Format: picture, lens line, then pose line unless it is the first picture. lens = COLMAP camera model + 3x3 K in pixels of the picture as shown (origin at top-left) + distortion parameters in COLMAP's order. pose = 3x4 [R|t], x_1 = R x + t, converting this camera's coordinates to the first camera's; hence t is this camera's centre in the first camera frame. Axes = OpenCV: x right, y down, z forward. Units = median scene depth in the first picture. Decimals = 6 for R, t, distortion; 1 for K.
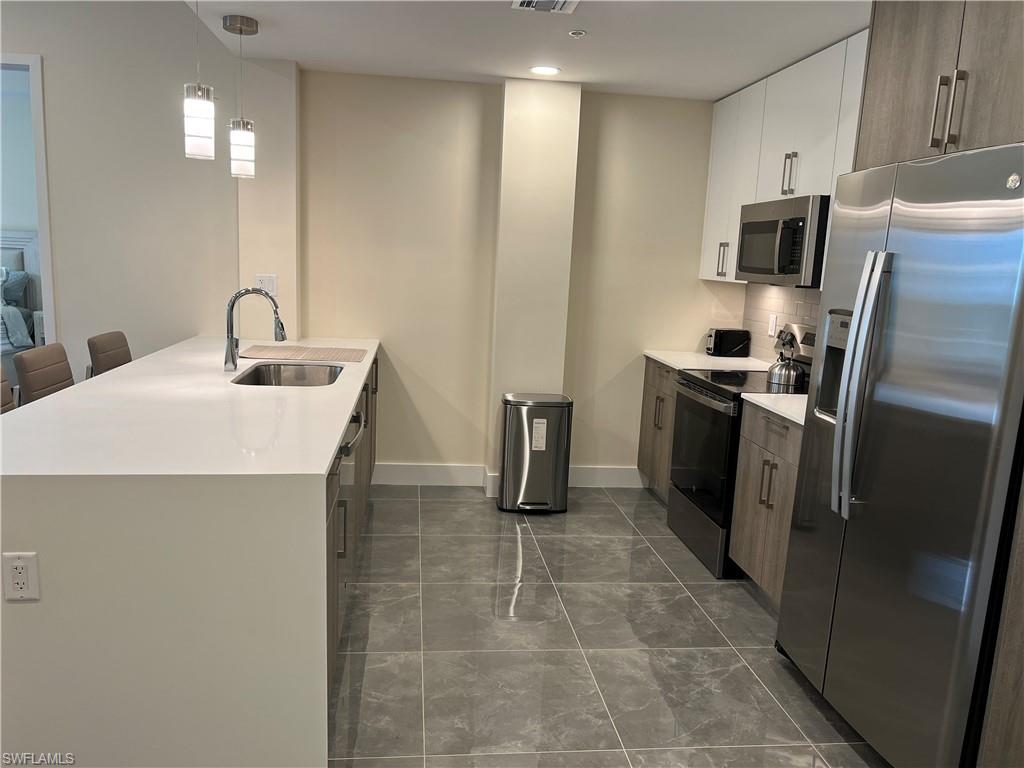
lens RADIAL K [[777.1, 0, 512.0], [0, 777.1, 384.0], [0, 0, 1]] dist [-0.004055, -0.001248]
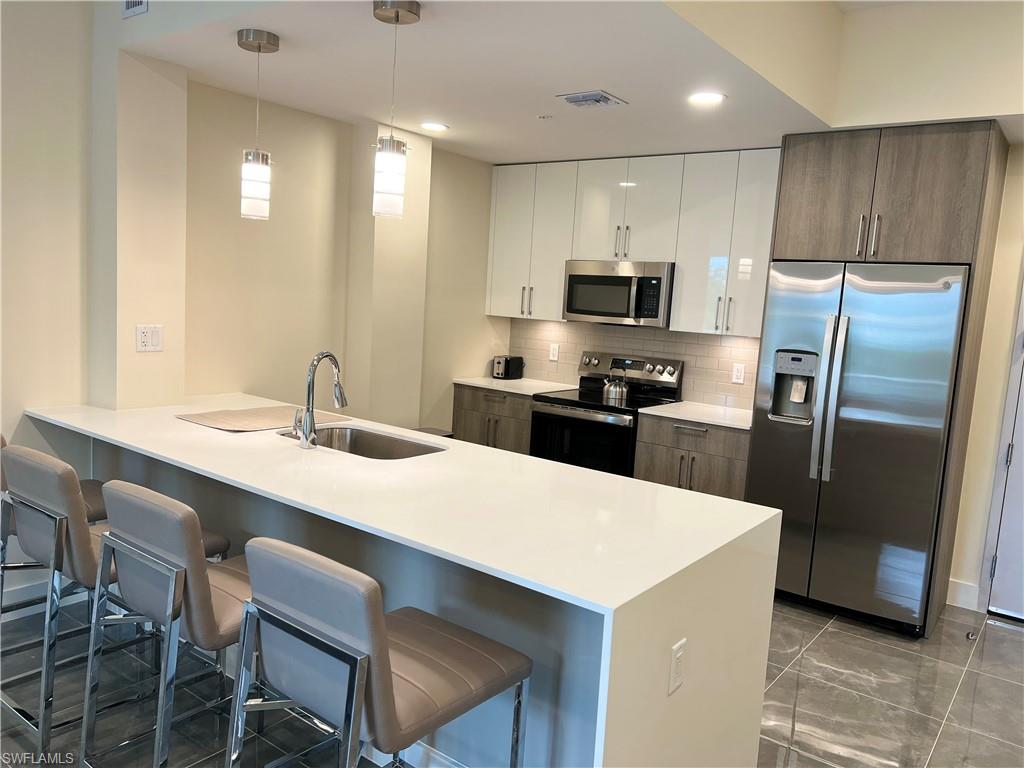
lens RADIAL K [[772.1, 0, 512.0], [0, 772.1, 384.0], [0, 0, 1]] dist [0.010604, 0.001147]
pose [[0.703741, -0.083434, 0.705540, -0.648726], [0.086307, 0.995765, 0.031668, -0.075597], [-0.705195, 0.038607, 0.707962, 0.181678]]
